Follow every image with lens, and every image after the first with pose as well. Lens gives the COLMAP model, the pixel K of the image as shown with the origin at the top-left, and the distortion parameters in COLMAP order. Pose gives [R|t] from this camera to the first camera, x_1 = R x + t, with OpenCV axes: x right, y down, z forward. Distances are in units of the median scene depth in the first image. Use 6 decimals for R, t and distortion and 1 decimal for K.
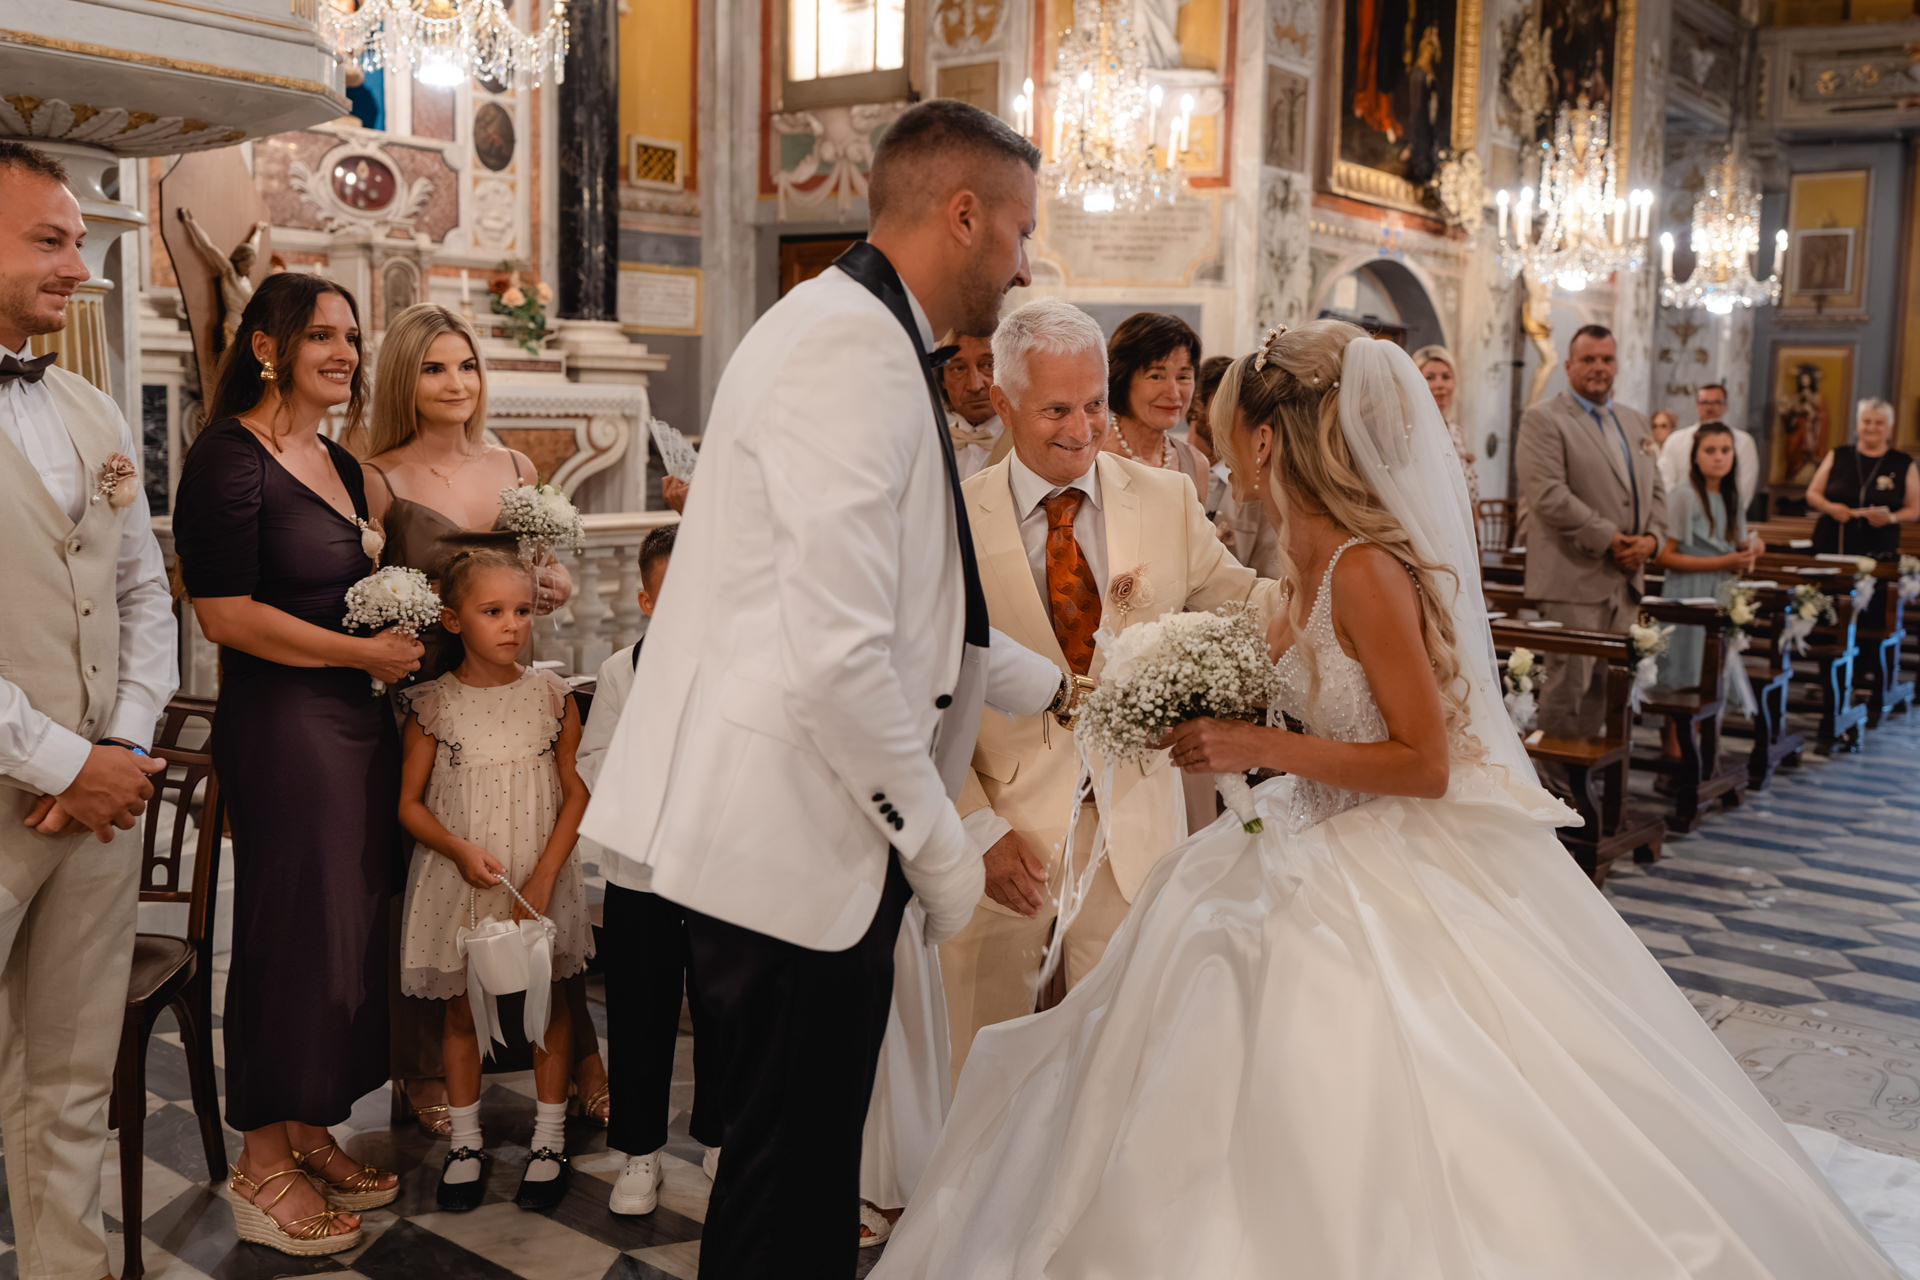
lens RADIAL K [[1774.9, 0, 1060.4], [0, 1774.9, 577.0], [0, 0, 1]] dist [-0.000543, -0.012623]
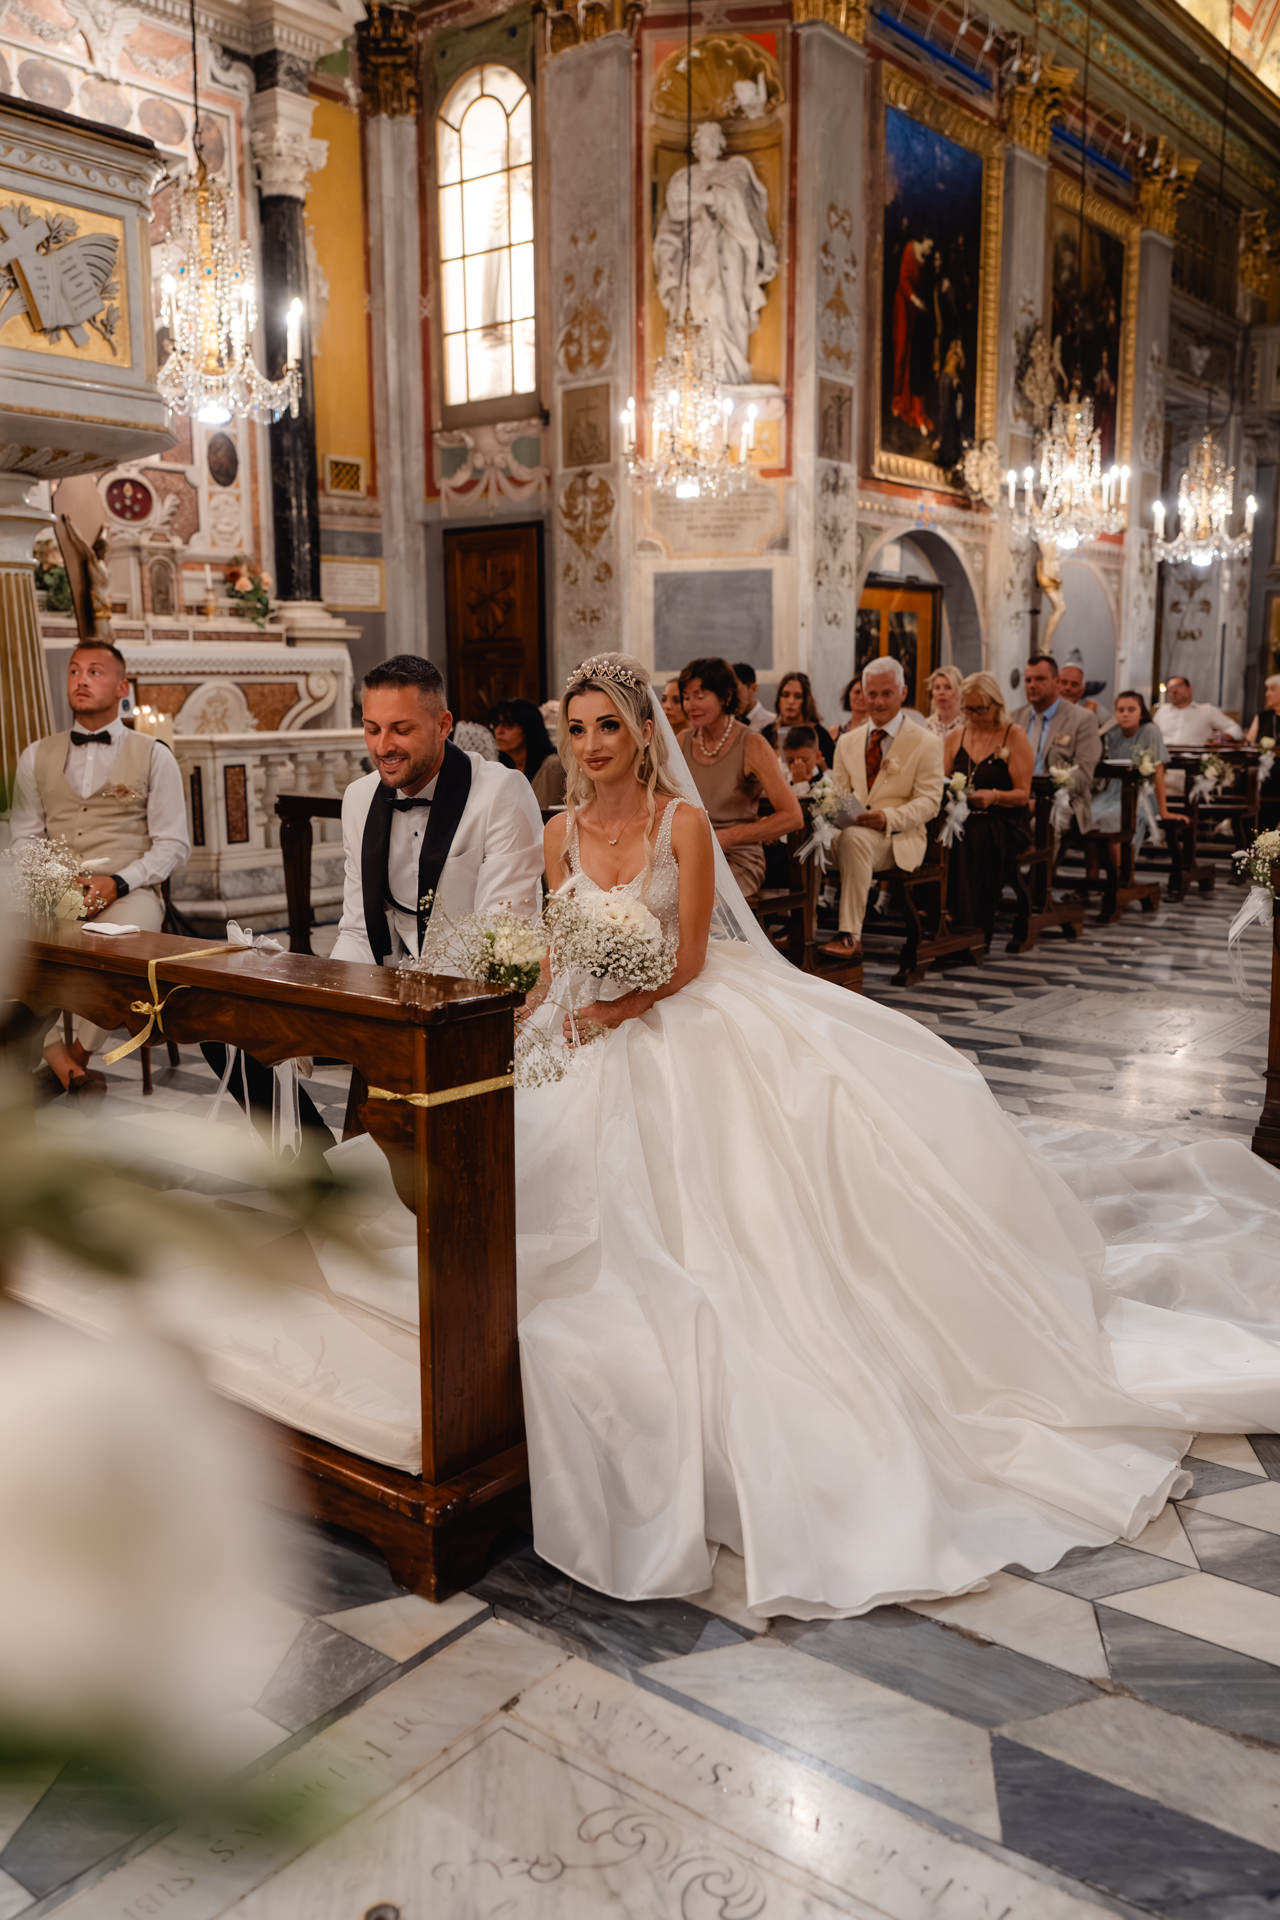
lens RADIAL K [[1590.3, 0, 640.0], [0, 1590.3, 960.0], [0, 0, 1]] dist [-0.014773, -0.005760]
pose [[0.998966, -0.029962, -0.034189, 0.012877], [0.032341, 0.996931, 0.071299, 0.040652], [0.031947, -0.072331, 0.996869, -0.160778]]
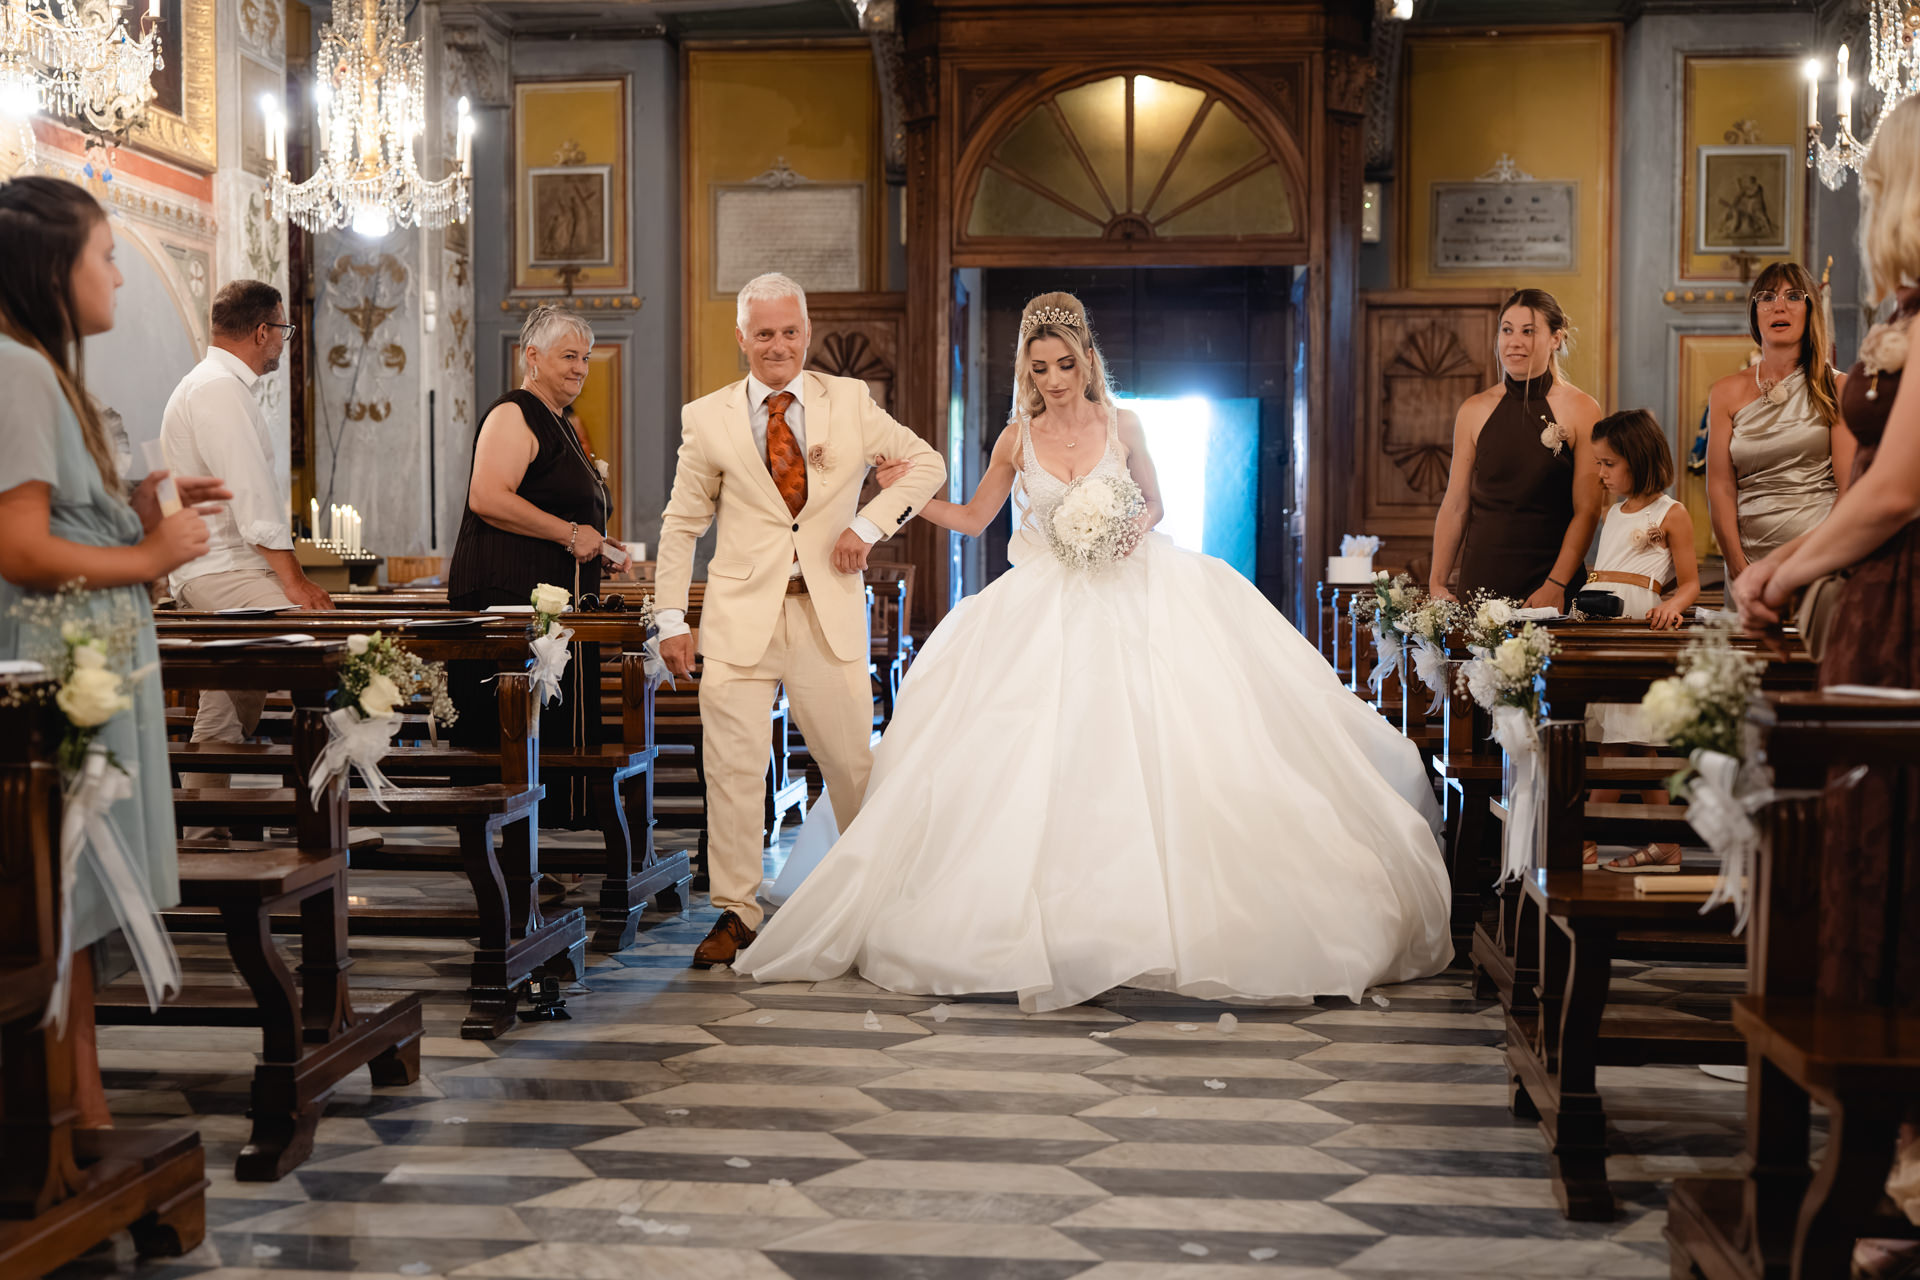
lens RADIAL K [[2319.9, 0, 960.0], [0, 2319.9, 640.0], [0, 0, 1]] dist [0.001238, -0.002206]
pose [[0.859563, -0.051873, 0.508390, 0.177661], [0.076312, 0.996709, -0.027327, 0.020155], [-0.505299, 0.062286, 0.860693, 0.320421]]
